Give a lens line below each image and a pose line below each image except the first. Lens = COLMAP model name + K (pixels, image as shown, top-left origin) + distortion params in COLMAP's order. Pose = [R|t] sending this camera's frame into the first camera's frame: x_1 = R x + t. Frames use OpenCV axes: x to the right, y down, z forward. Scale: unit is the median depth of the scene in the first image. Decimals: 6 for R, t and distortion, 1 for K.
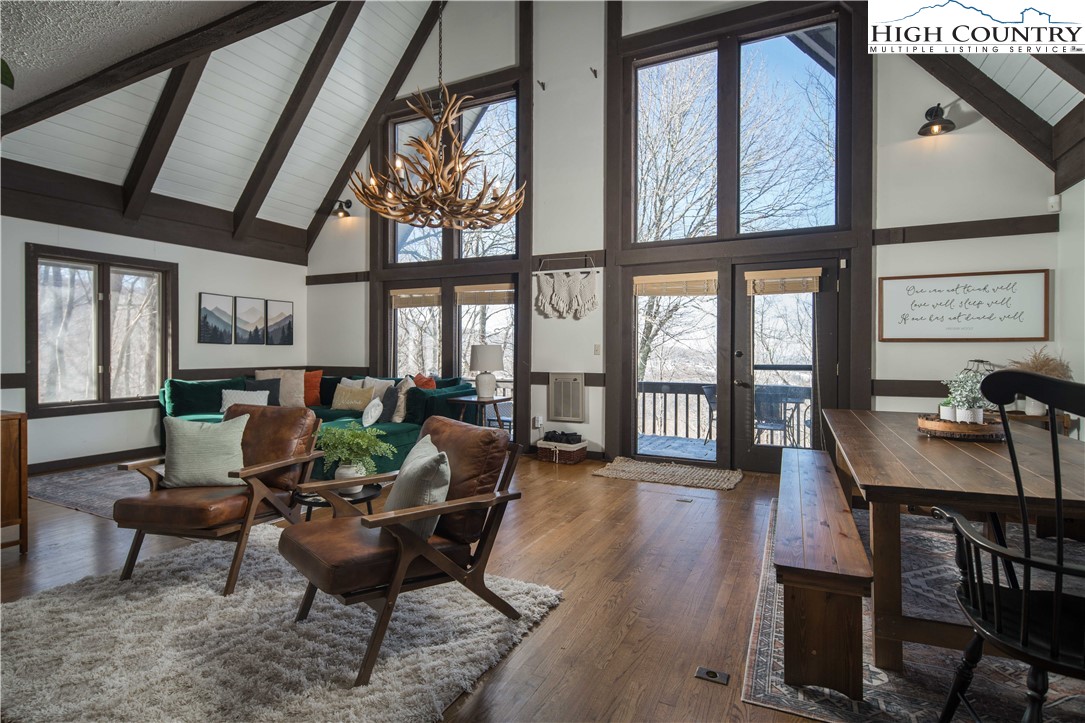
lens RADIAL K [[545.9, 0, 541.1], [0, 545.9, 350.7], [0, 0, 1]] dist [-0.000676, -0.001411]
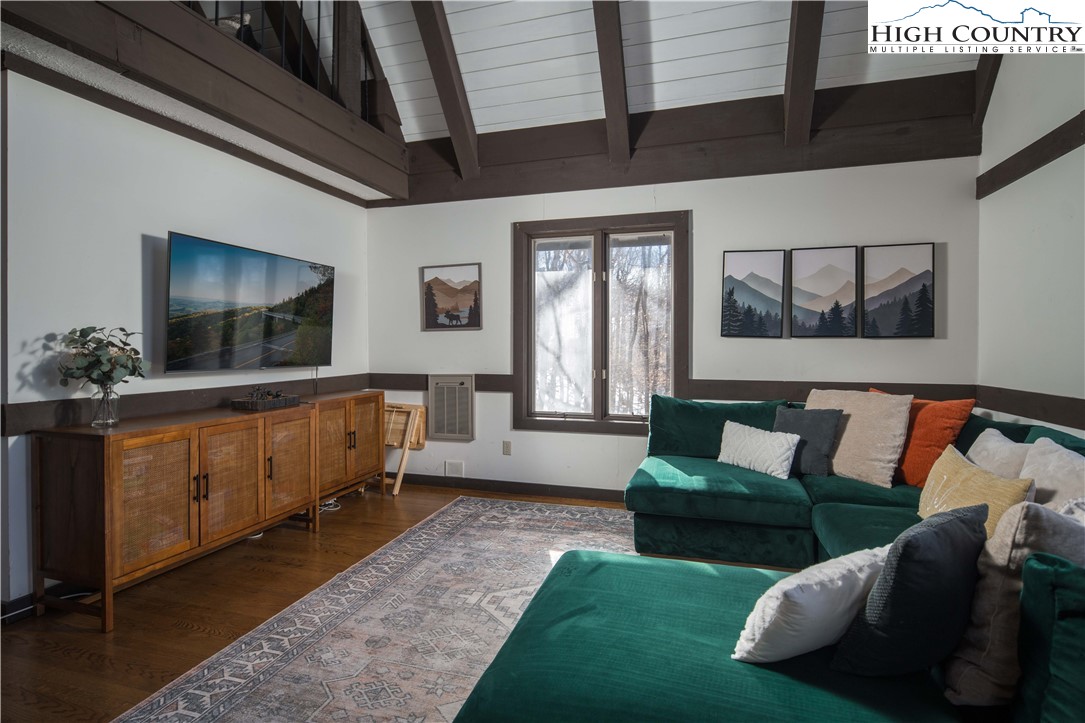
lens RADIAL K [[545.9, 0, 541.1], [0, 545.9, 350.7], [0, 0, 1]] dist [-0.000676, -0.001411]
pose [[0.162802, 0.007168, -0.986633, -0.069240], [-0.000391, 0.999974, 0.007200, -0.003005], [0.986659, -0.000786, 0.162801, 0.702993]]
